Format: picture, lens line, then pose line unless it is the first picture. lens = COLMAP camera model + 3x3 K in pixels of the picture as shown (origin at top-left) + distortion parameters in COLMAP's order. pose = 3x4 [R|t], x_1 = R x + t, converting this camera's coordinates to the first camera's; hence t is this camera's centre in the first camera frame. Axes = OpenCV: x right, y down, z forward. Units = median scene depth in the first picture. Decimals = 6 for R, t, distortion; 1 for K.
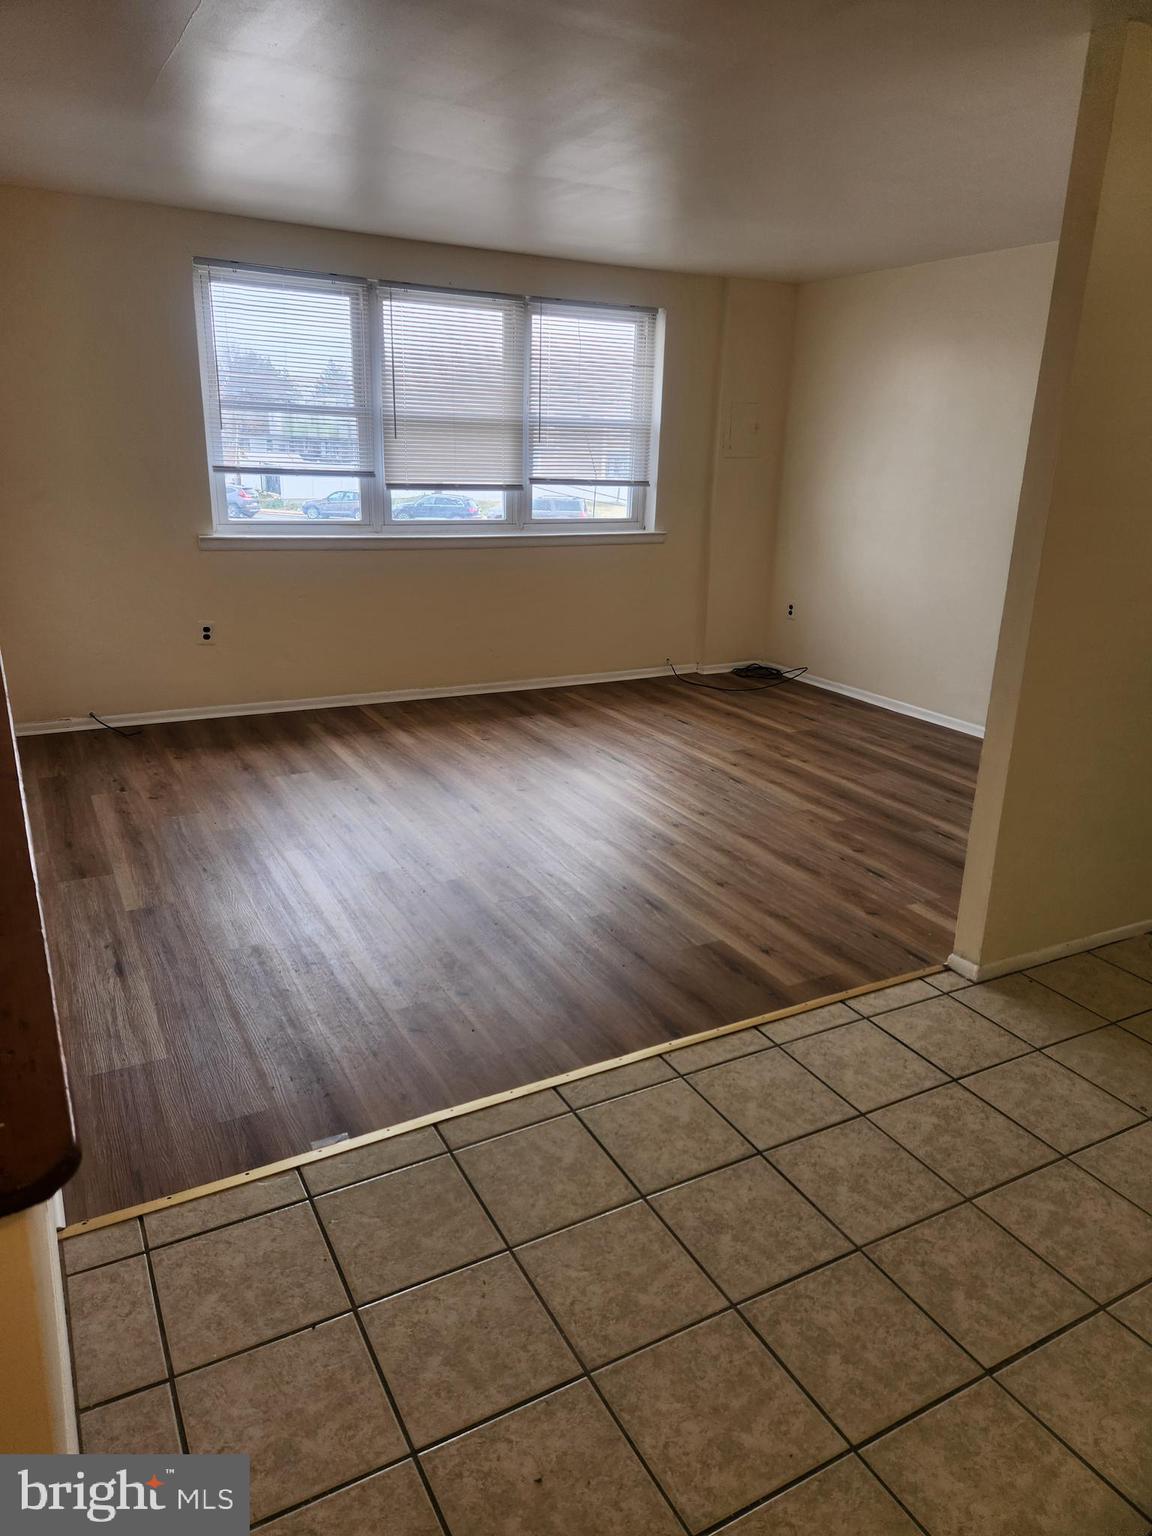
lens RADIAL K [[1026.6, 0, 514.9], [0, 1026.6, 768.1], [0, 0, 1]] dist [0.063154, -0.068444]
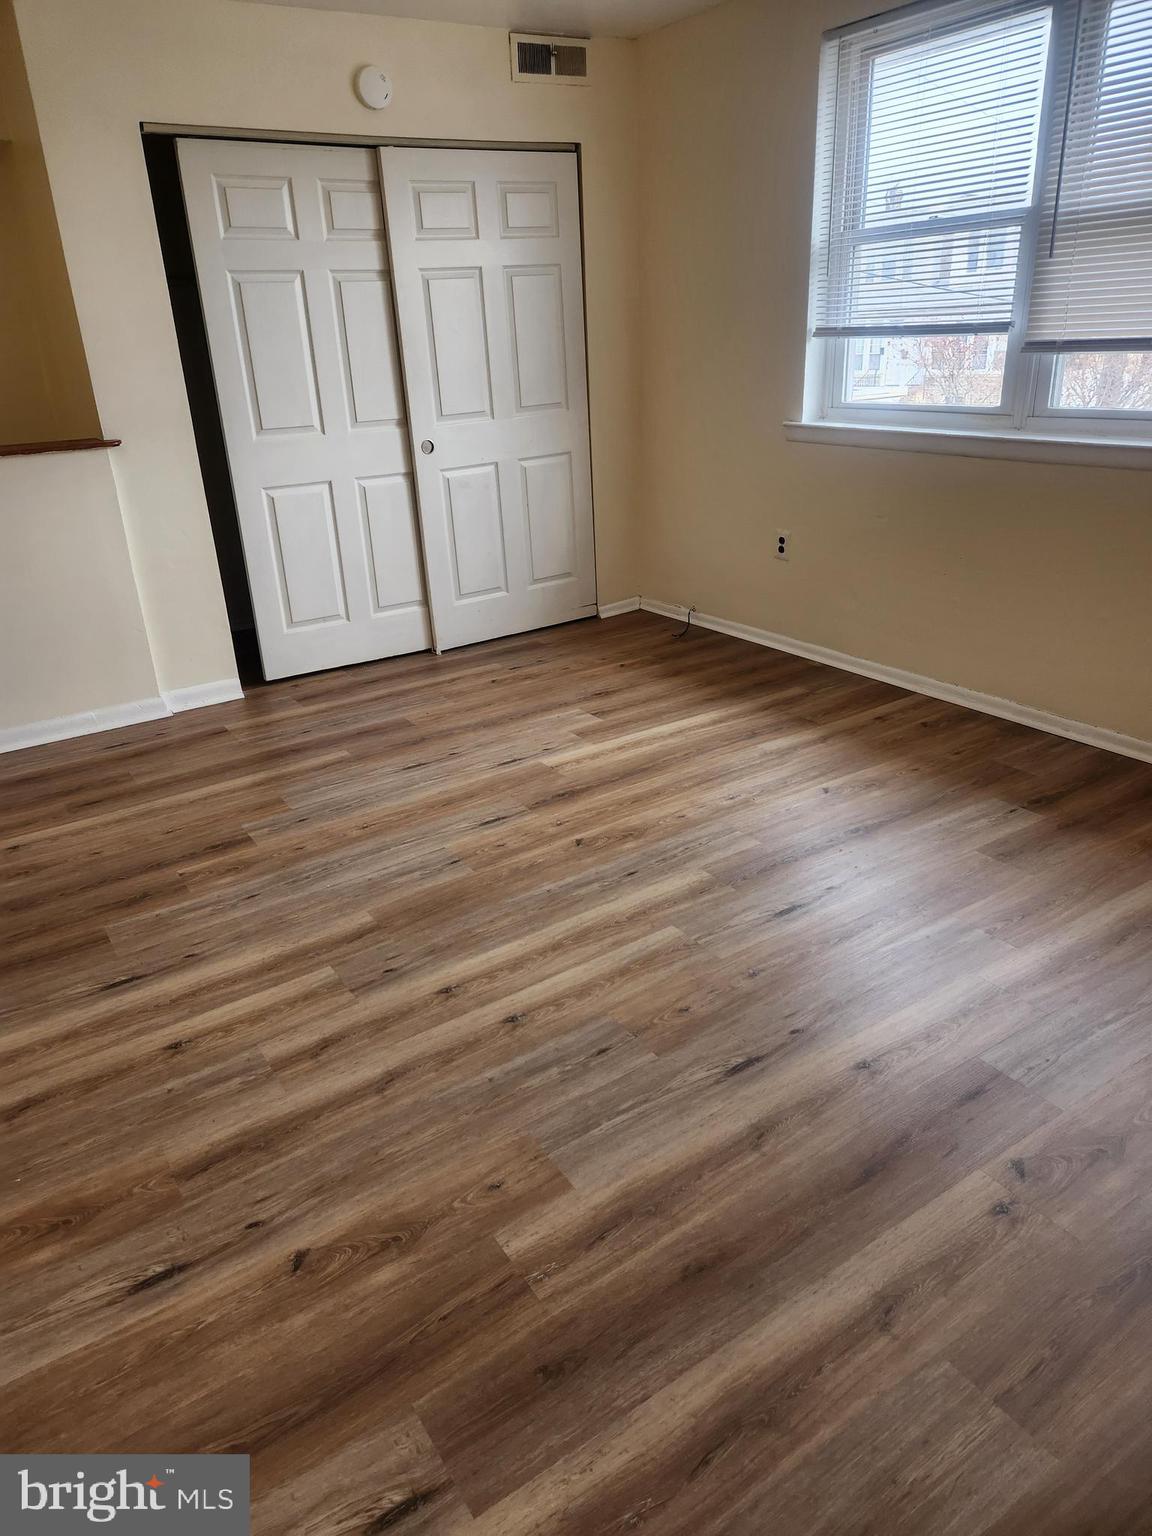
lens RADIAL K [[997.6, 0, 573.9], [0, 997.6, 752.2], [0, 0, 1]] dist [0.075032, -0.063036]
pose [[0.110560, 0.352567, -0.929232, 0.554985], [-0.251167, 0.914527, 0.317104, -0.222724], [0.961609, 0.198333, 0.189663, 0.848333]]
